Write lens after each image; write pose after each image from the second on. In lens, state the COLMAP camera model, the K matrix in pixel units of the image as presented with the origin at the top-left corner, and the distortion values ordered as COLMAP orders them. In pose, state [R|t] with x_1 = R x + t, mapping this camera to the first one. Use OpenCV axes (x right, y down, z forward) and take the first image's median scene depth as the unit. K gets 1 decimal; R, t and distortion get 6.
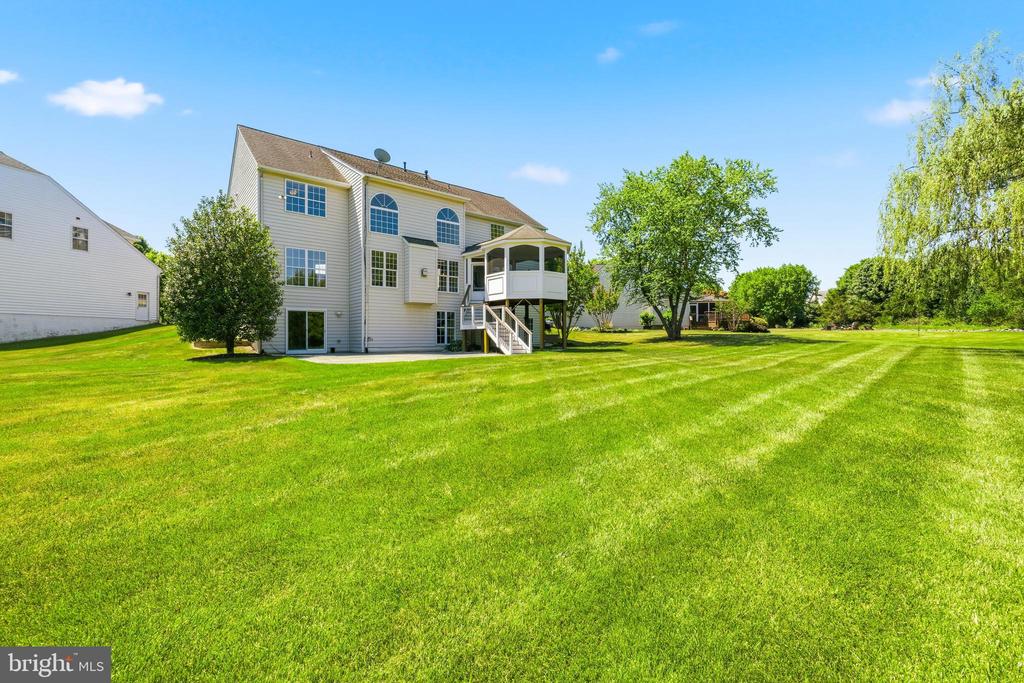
lens RADIAL K [[426.8, 0, 511.9], [0, 426.8, 338.0], [0, 0, 1]] dist [0.000978, 0.000090]
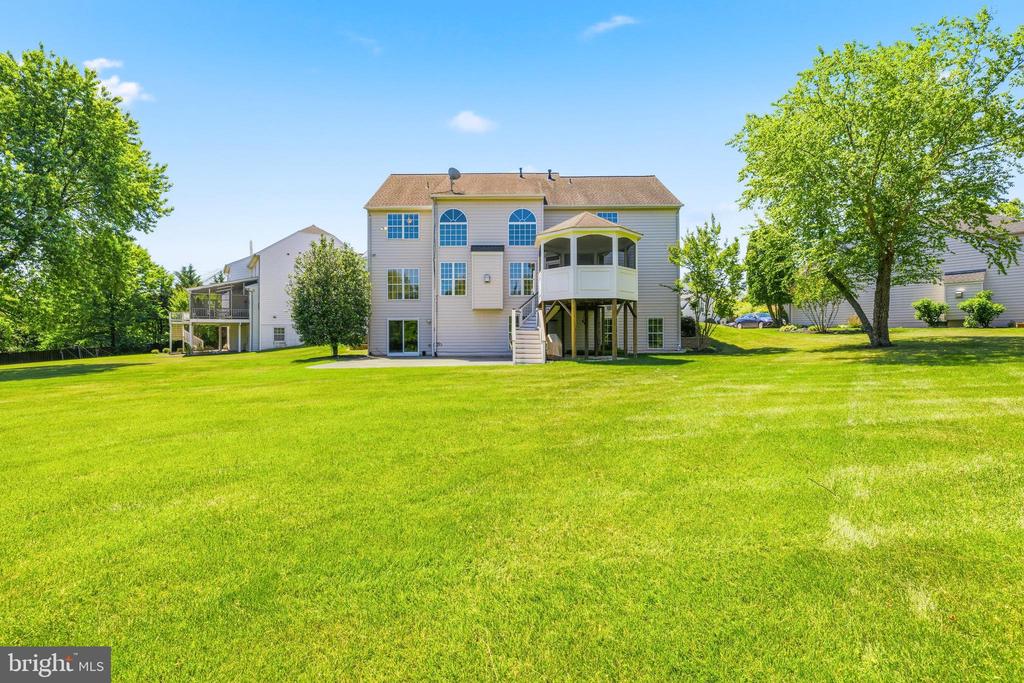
lens RADIAL K [[426.8, 0, 511.8], [0, 426.8, 339.4], [0, 0, 1]] dist [0.000978, 0.000090]
pose [[0.772642, 0.006711, -0.634806, 0.495637], [0.002724, 0.999900, 0.013886, -0.024279], [0.634836, -0.012458, 0.772547, 0.259997]]
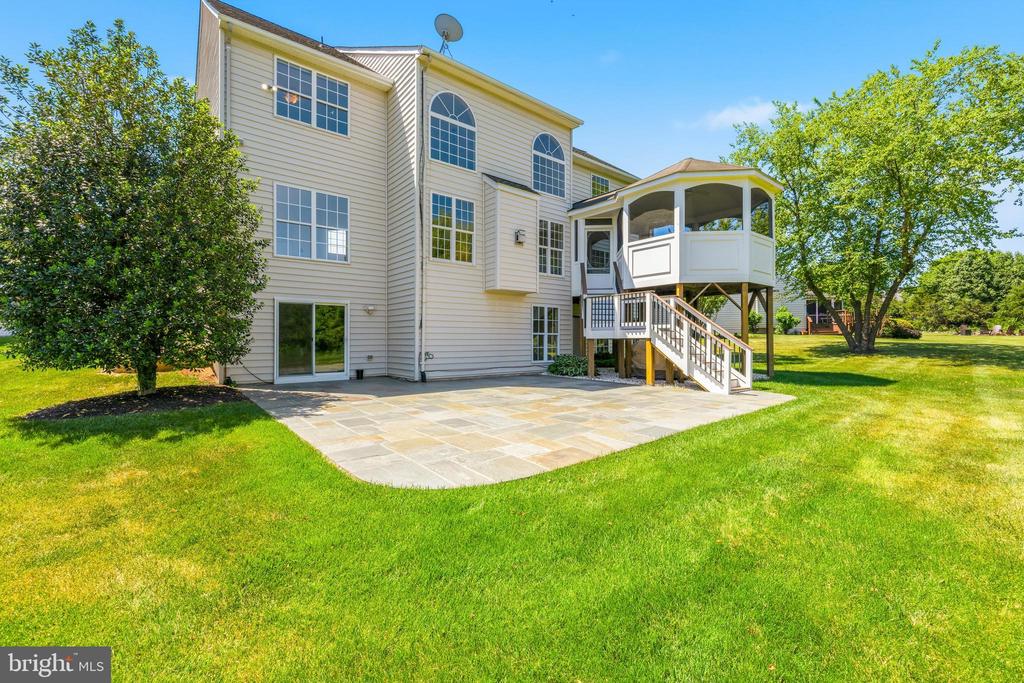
lens RADIAL K [[426.8, 0, 512.9], [0, 426.8, 338.5], [0, 0, 1]] dist [0.000978, 0.000090]
pose [[0.999938, 0.005585, -0.009674, -0.213595], [-0.005568, 0.999983, 0.001829, -0.020480], [0.009684, -0.001775, 0.999952, 0.441932]]
